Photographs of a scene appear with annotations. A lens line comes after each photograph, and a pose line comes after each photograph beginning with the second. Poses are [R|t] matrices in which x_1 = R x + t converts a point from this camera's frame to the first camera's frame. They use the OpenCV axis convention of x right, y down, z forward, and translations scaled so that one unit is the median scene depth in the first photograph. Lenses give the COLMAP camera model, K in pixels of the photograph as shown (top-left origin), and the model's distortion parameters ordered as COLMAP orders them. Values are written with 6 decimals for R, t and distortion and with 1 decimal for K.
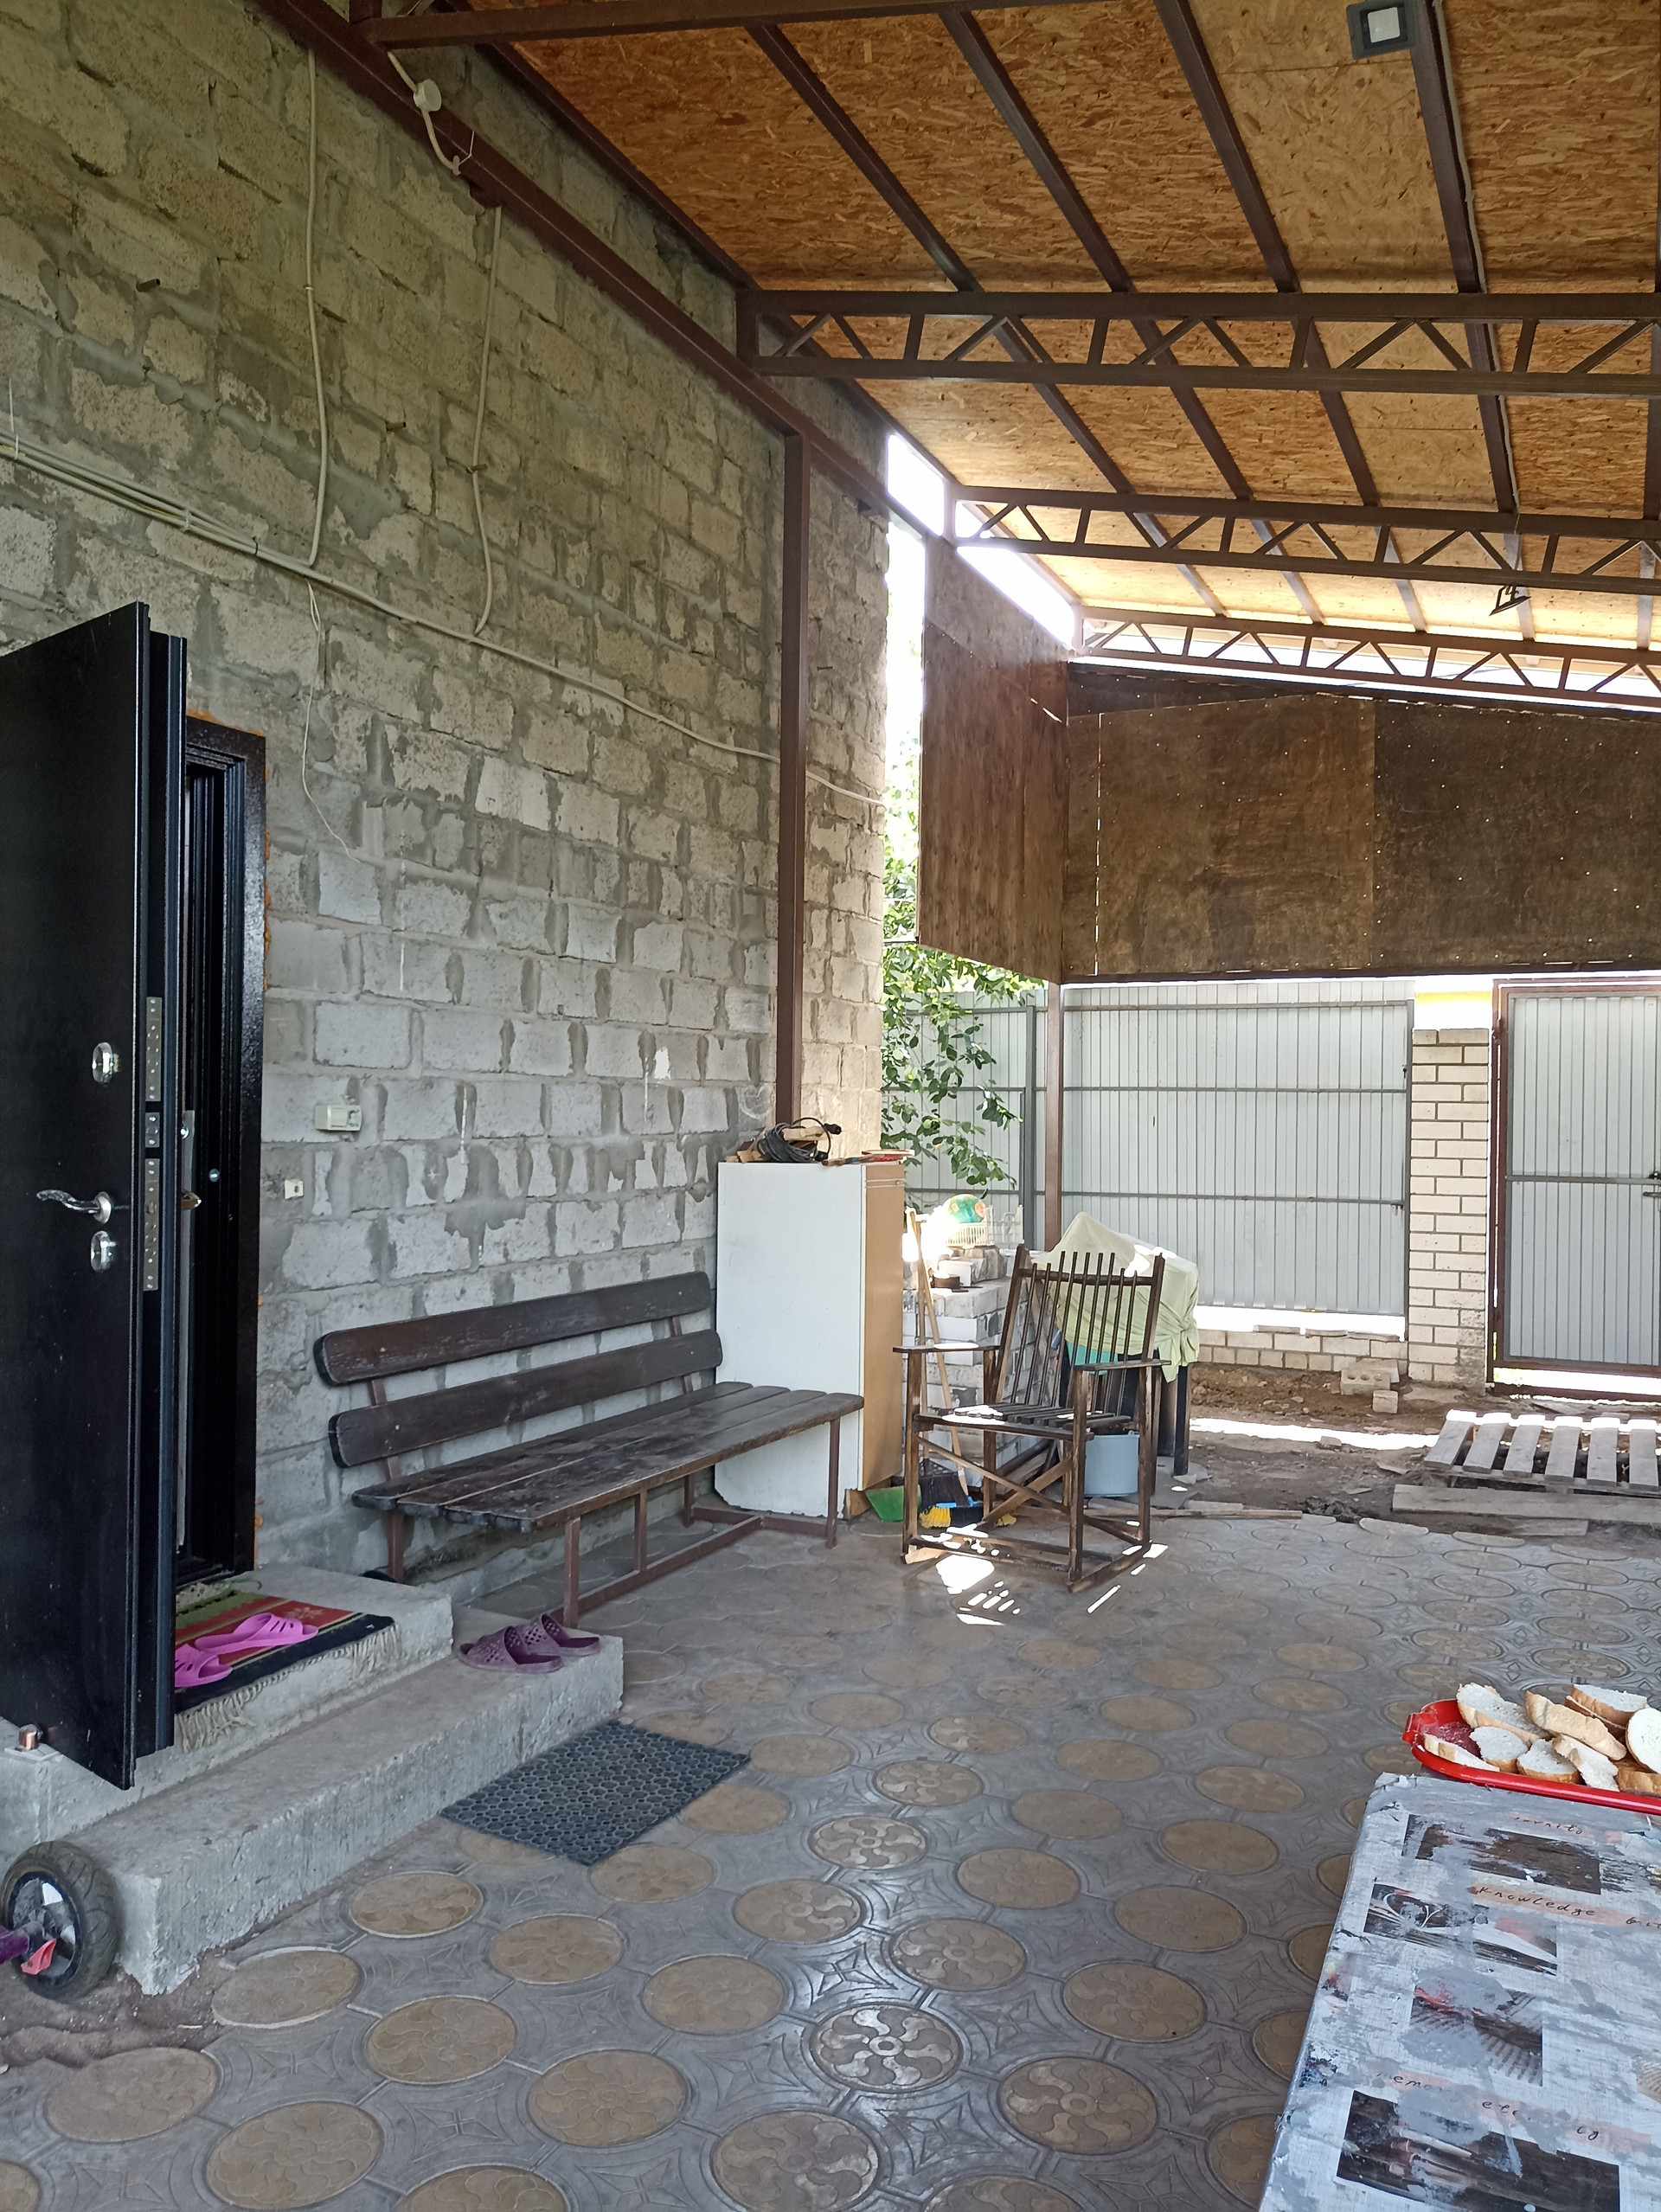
lens RADIAL K [[1638.6, 0, 820.5], [0, 1638.6, 1110.6], [0, 0, 1]] dist [0.033735, -0.032404]
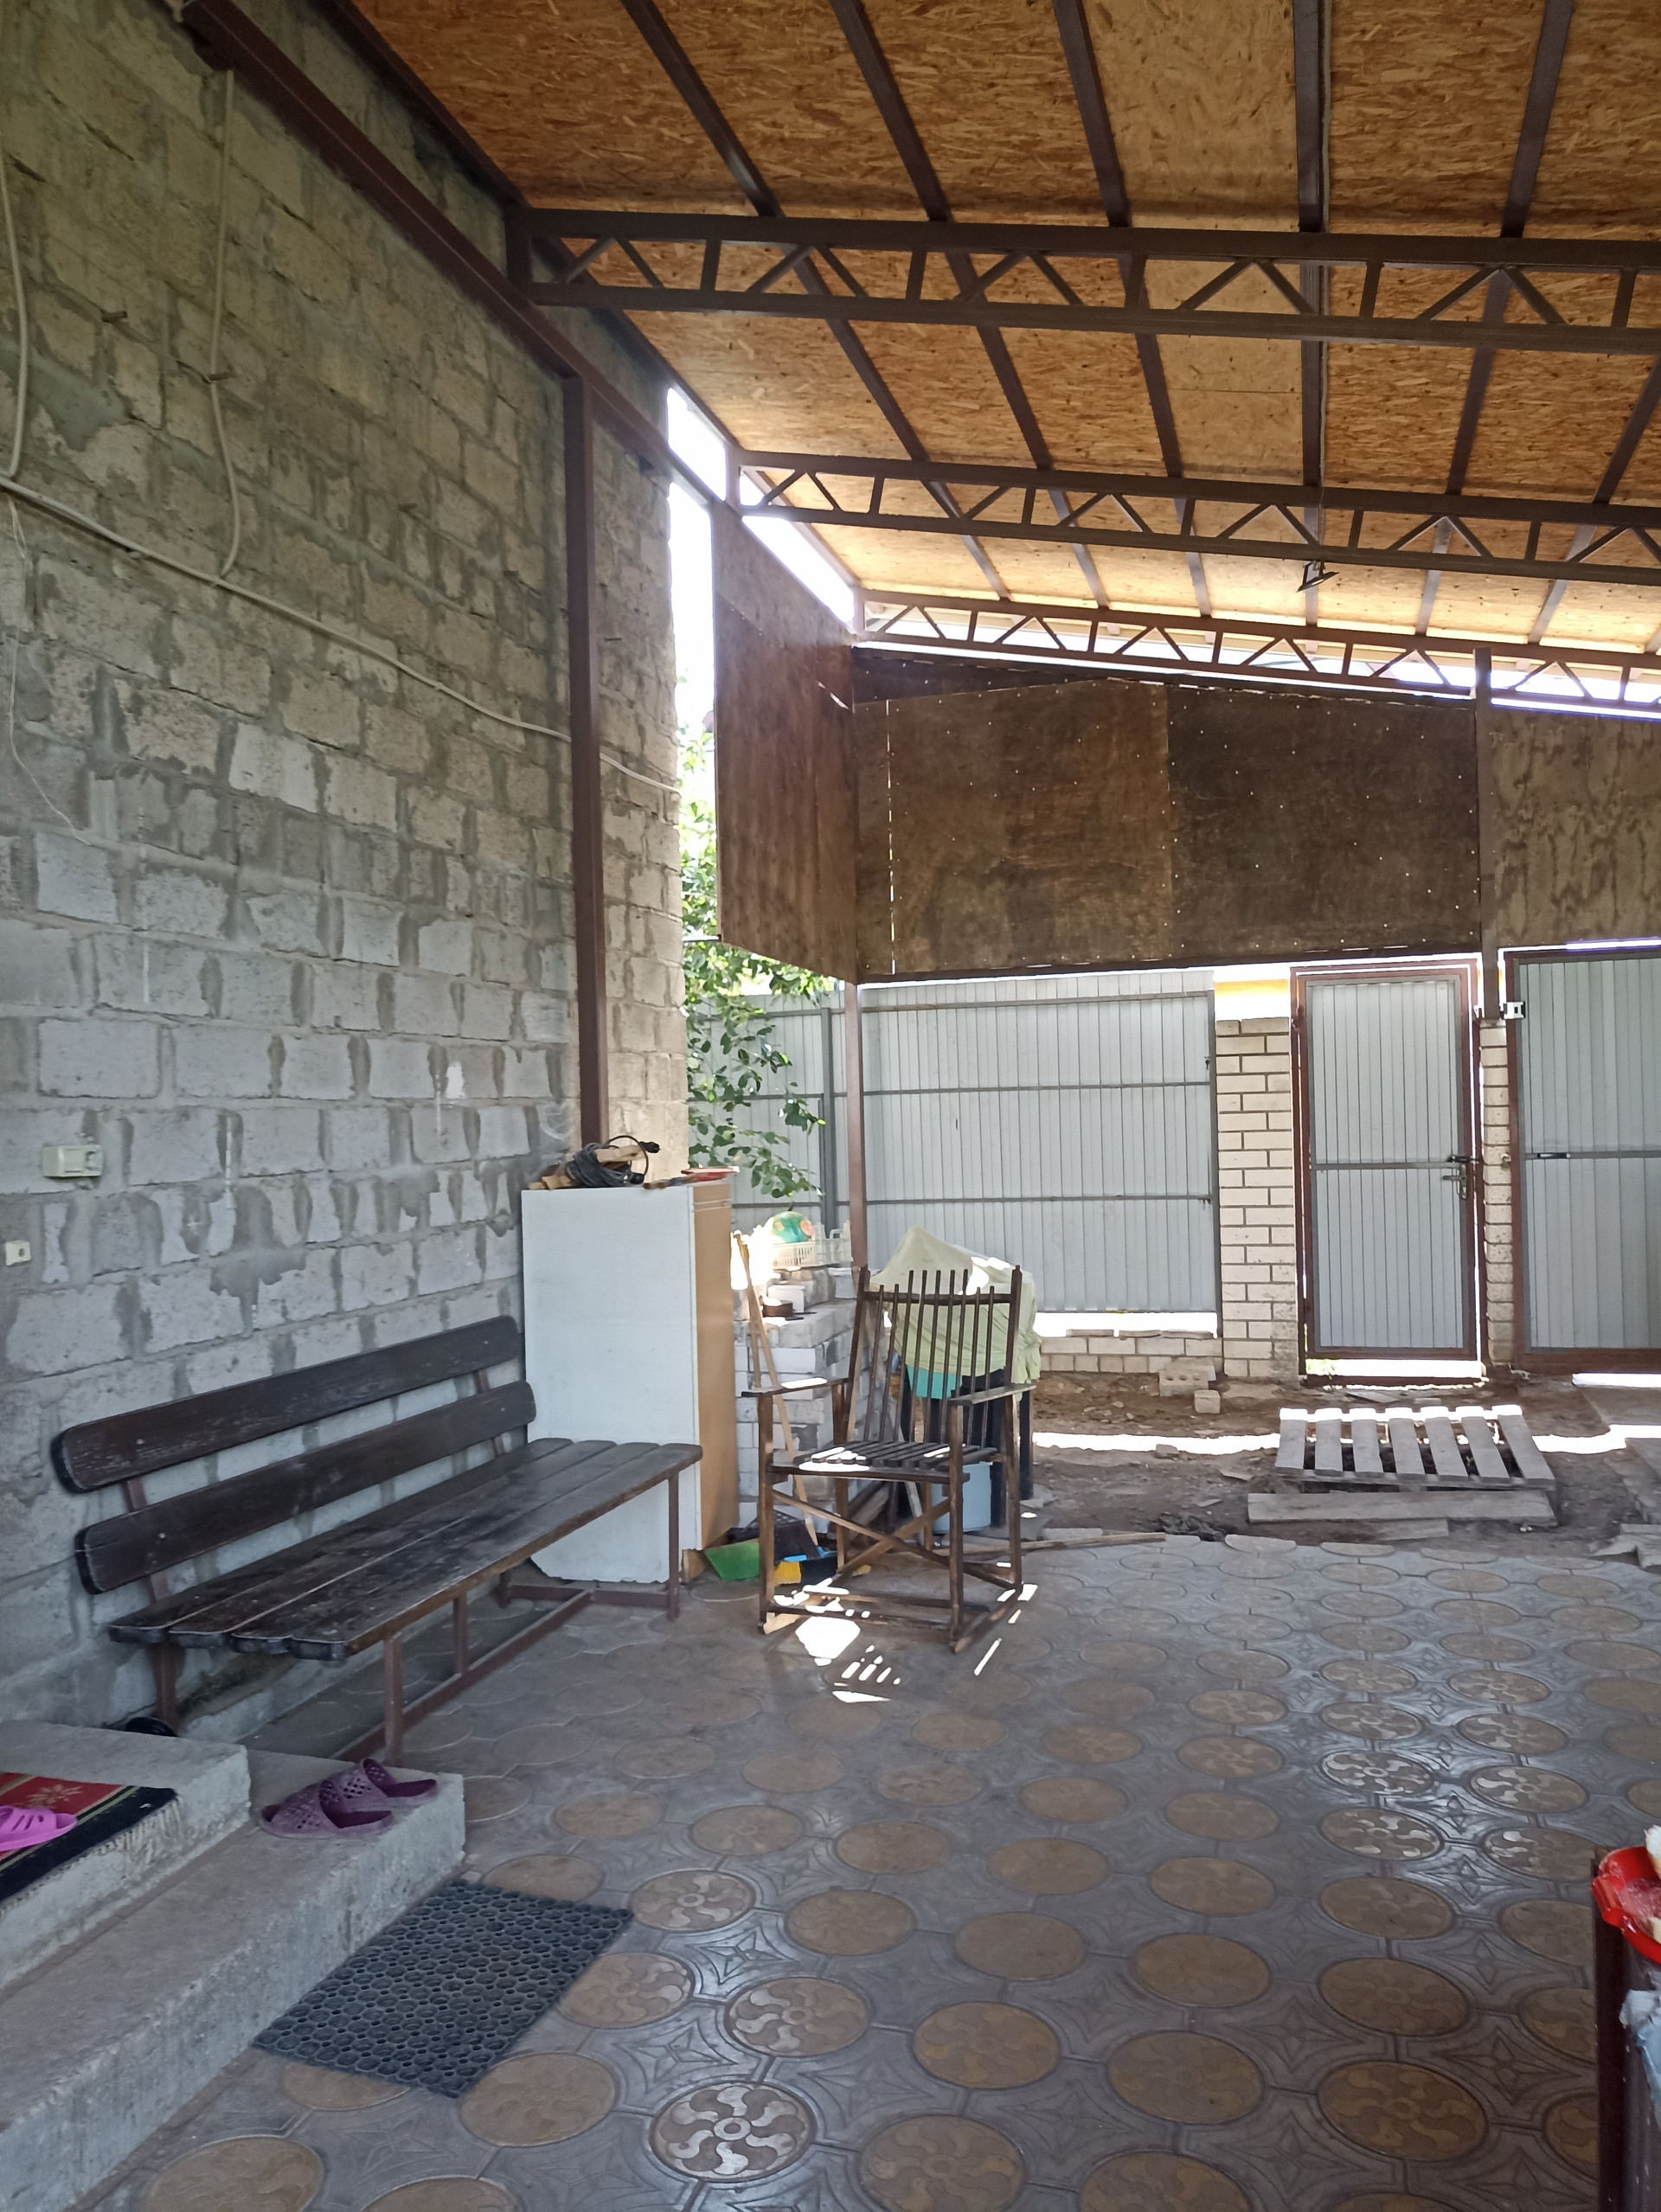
lens RADIAL K [[1639.9, 0, 826.6], [0, 1639.9, 1109.3], [0, 0, 1]] dist [0.035245, -0.030380]
pose [[0.986621, -0.037295, 0.158705, -0.037938], [0.038254, 0.999264, -0.002991, -0.003098], [-0.158477, 0.009022, 0.987322, 0.095272]]
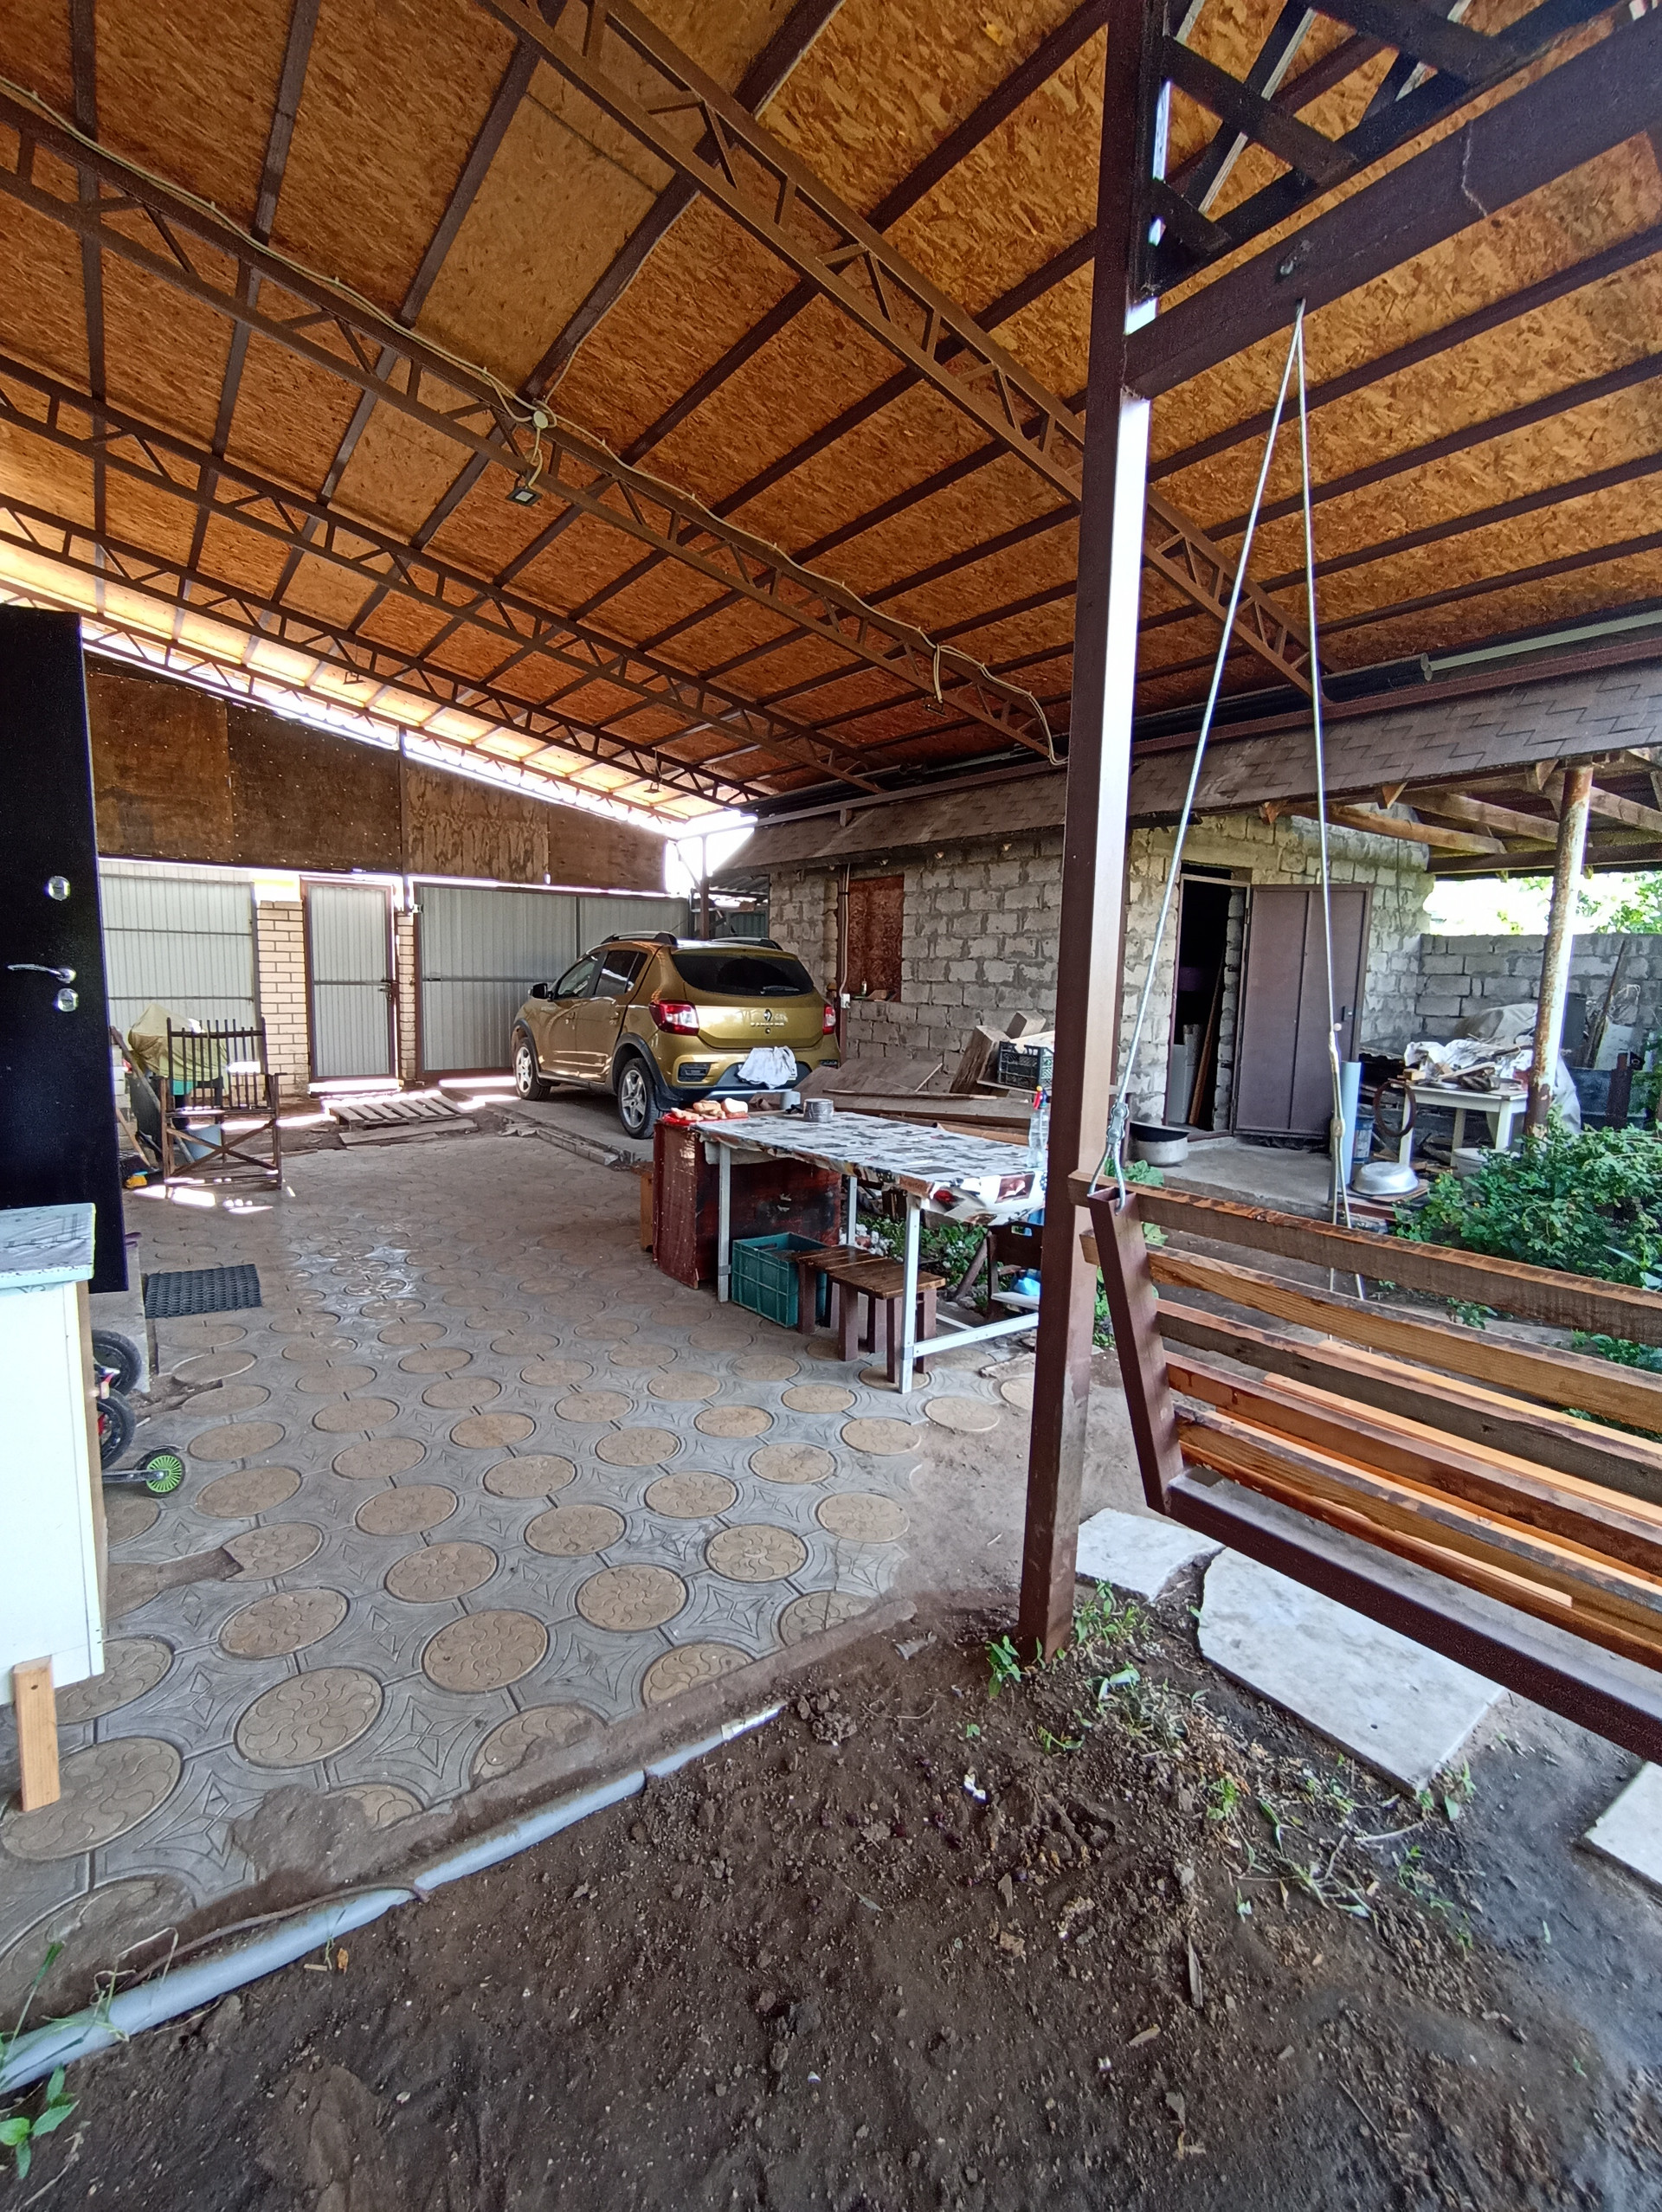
lens RADIAL K [[1001.8, 0, 824.4], [0, 1001.8, 1112.1], [0, 0, 1]] dist [-0.051145, 0.036718]
pose [[0.476051, -0.120418, 0.871134, -0.432926], [-0.016980, 0.989138, 0.146009, 0.016611], [-0.879254, -0.084300, 0.468835, -0.083575]]
